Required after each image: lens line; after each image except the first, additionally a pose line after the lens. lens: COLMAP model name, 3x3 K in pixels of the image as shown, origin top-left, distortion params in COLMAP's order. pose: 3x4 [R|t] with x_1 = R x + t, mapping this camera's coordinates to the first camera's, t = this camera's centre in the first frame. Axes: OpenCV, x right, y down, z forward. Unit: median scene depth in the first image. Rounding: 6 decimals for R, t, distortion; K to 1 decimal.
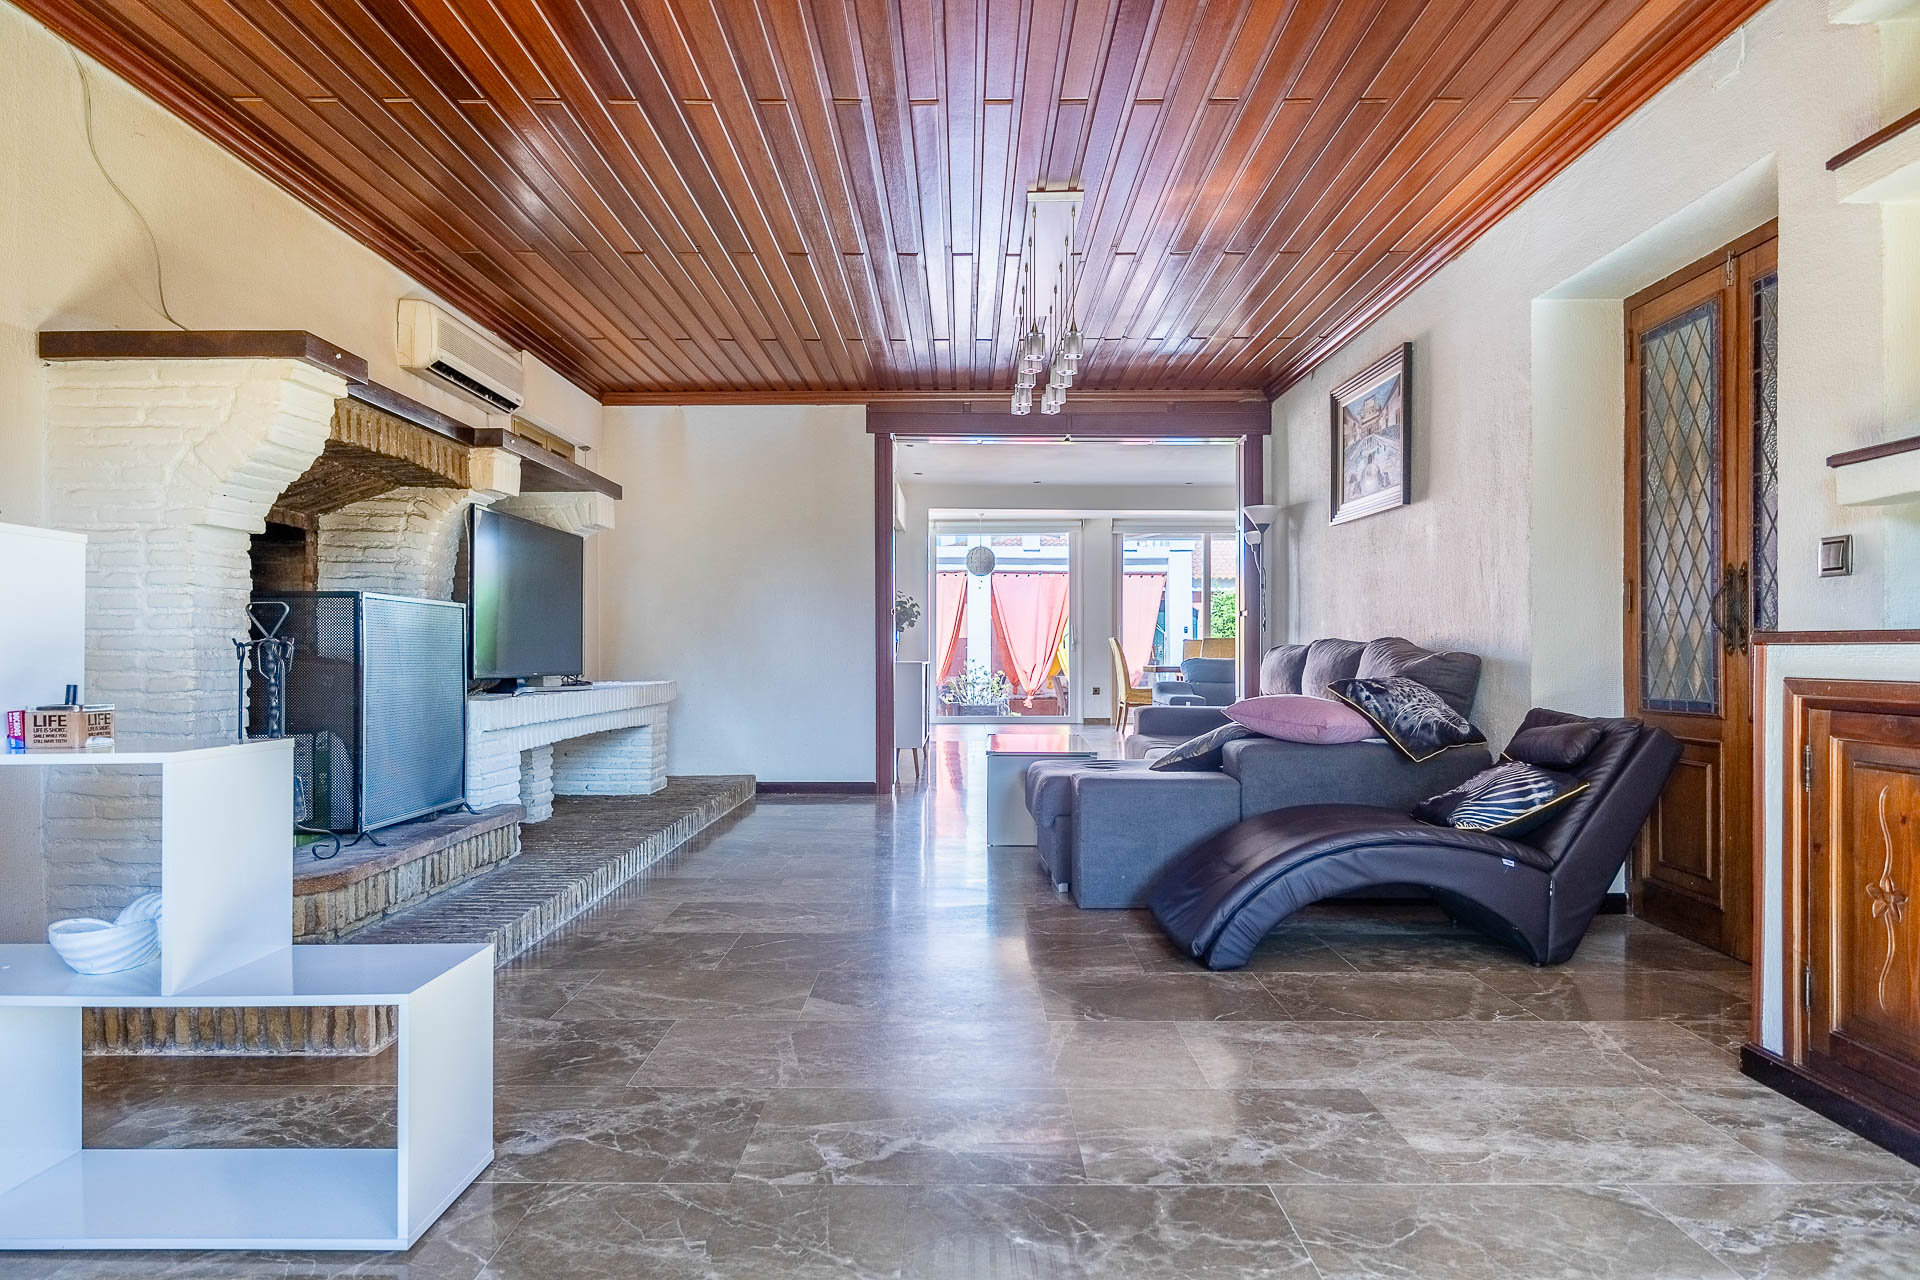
lens RADIAL K [[1085.6, 0, 970.1], [0, 1085.6, 646.2], [0, 0, 1]] dist [-0.016100, 0.001146]
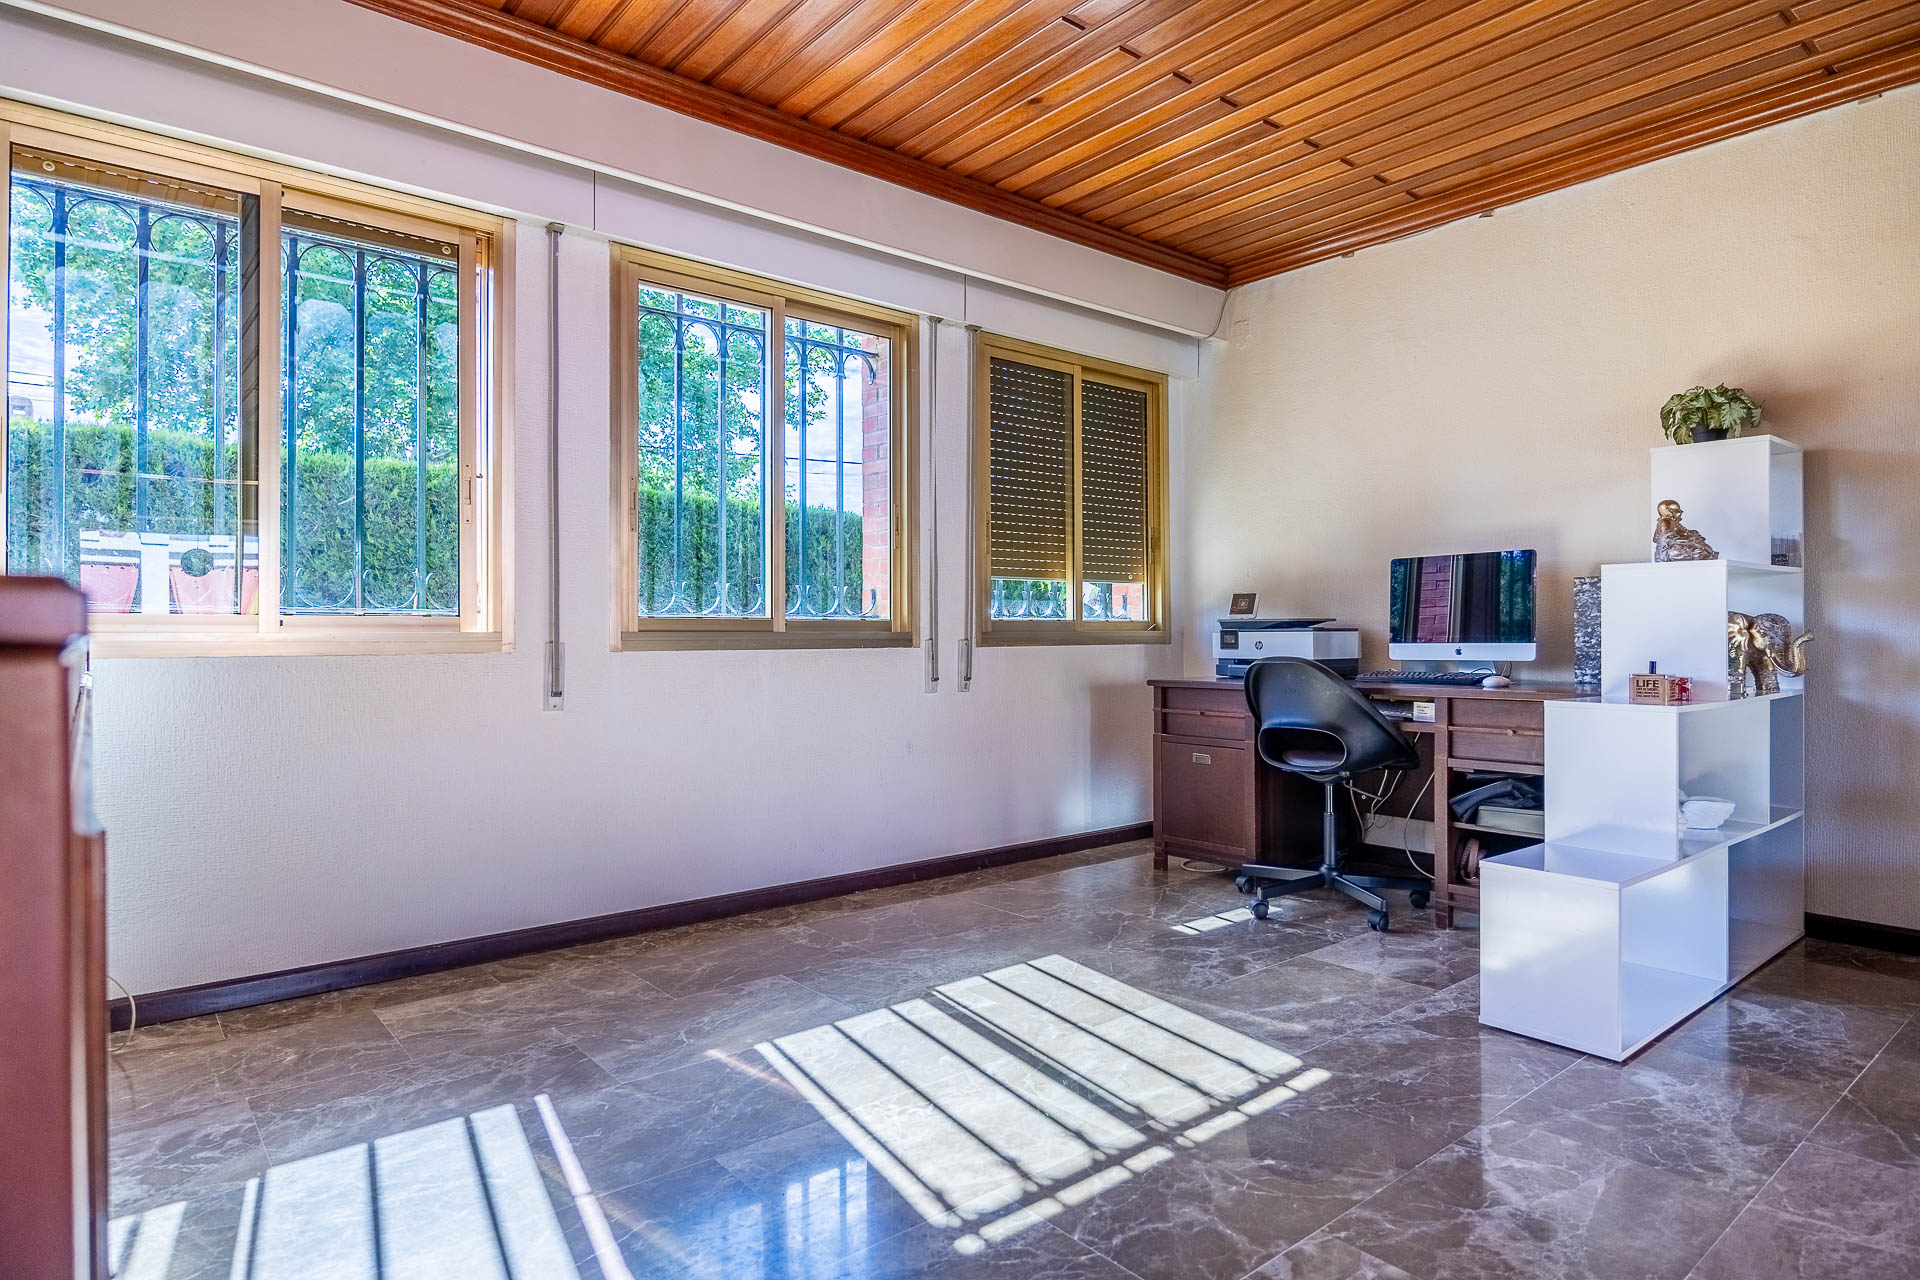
lens RADIAL K [[1085.6, 0, 961.0], [0, 1085.6, 635.7], [0, 0, 1]] dist [-0.016100, 0.001146]
pose [[-0.776144, 0.006930, -0.630518, 0.843579], [0.009618, 0.999953, -0.000849, -0.007891], [0.630482, -0.006723, -0.776175, 1.397735]]
